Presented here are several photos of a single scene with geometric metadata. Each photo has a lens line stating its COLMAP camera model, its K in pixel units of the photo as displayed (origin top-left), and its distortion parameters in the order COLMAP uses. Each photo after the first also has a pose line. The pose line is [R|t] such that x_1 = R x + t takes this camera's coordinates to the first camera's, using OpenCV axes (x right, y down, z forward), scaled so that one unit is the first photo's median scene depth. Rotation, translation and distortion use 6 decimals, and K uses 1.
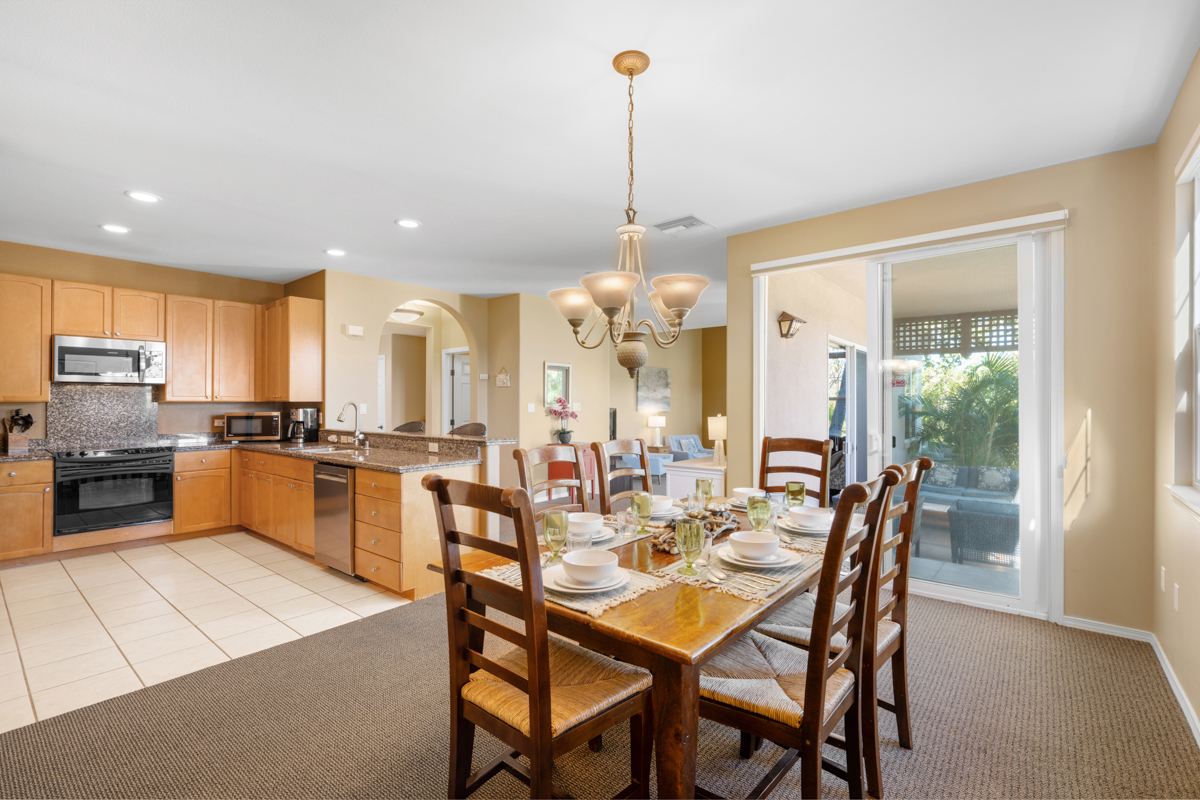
lens RADIAL K [[538.1, 0, 600.0], [0, 538.1, 400.0], [0, 0, 1]] dist [0.001492, 0.000271]
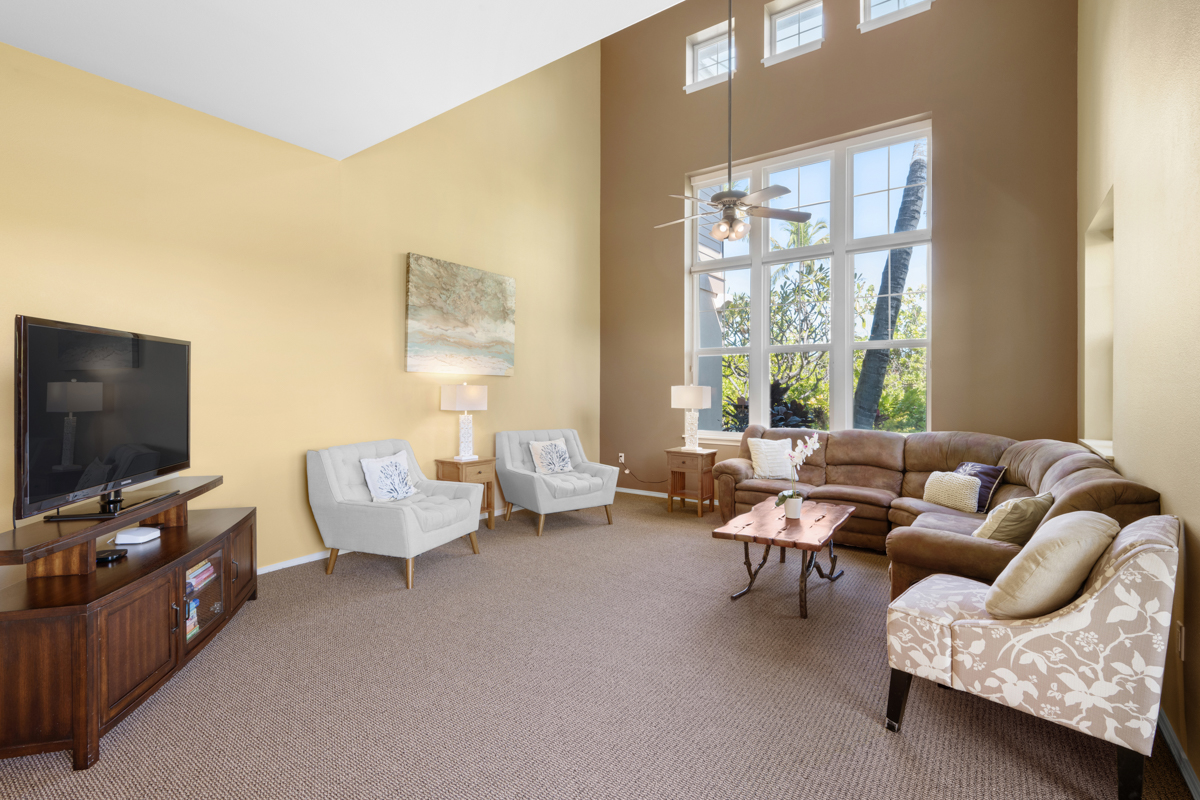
lens RADIAL K [[548.0, 0, 594.5], [0, 548.0, 393.9], [0, 0, 1]] dist [0.002006, 0.000106]
pose [[0.997951, 0.001896, 0.063954, 0.382363], [-0.002564, 0.999943, 0.010369, 0.071257], [-0.063931, -0.010512, 0.997899, 1.270315]]
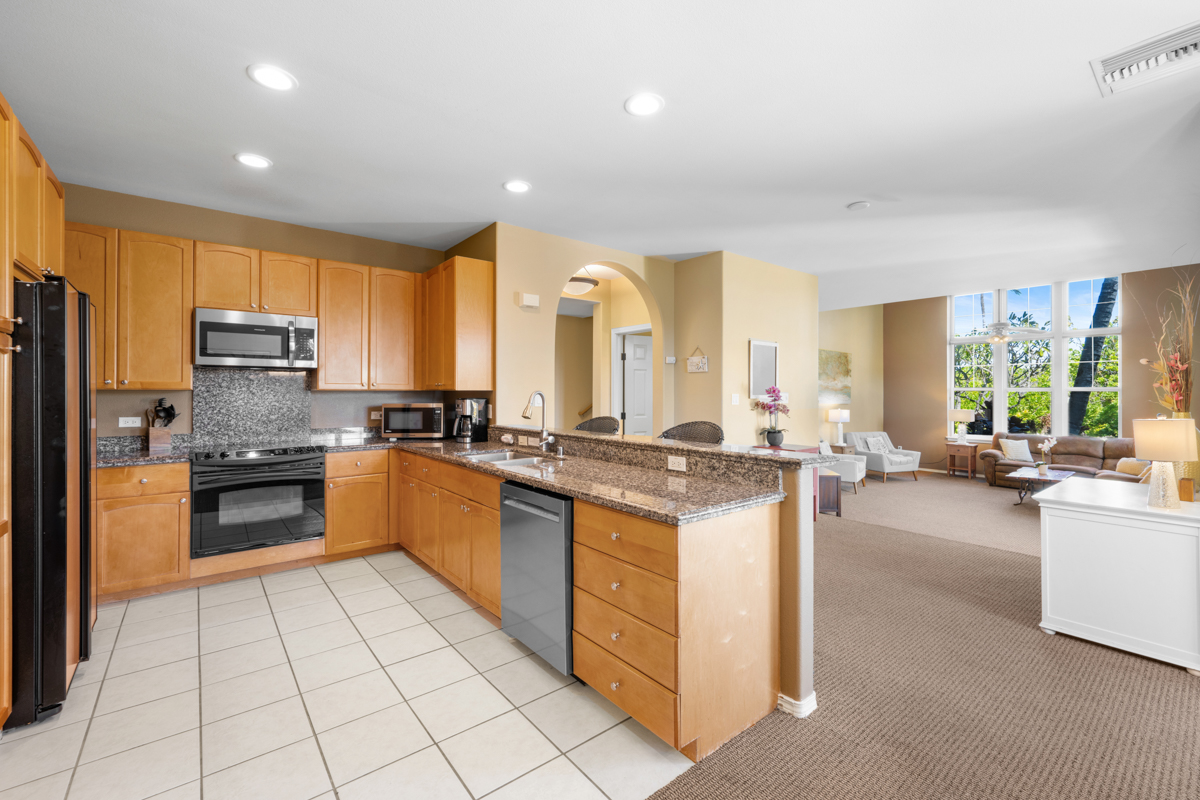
lens RADIAL K [[499.7, 0, 589.5], [0, 499.7, 392.2], [0, 0, 1]] dist [0.008712, -0.000155]
pose [[0.977102, 0.003044, -0.212750, -0.234811], [-0.002203, 0.999989, 0.004188, 0.002037], [0.212760, -0.003624, 0.977098, 0.335272]]
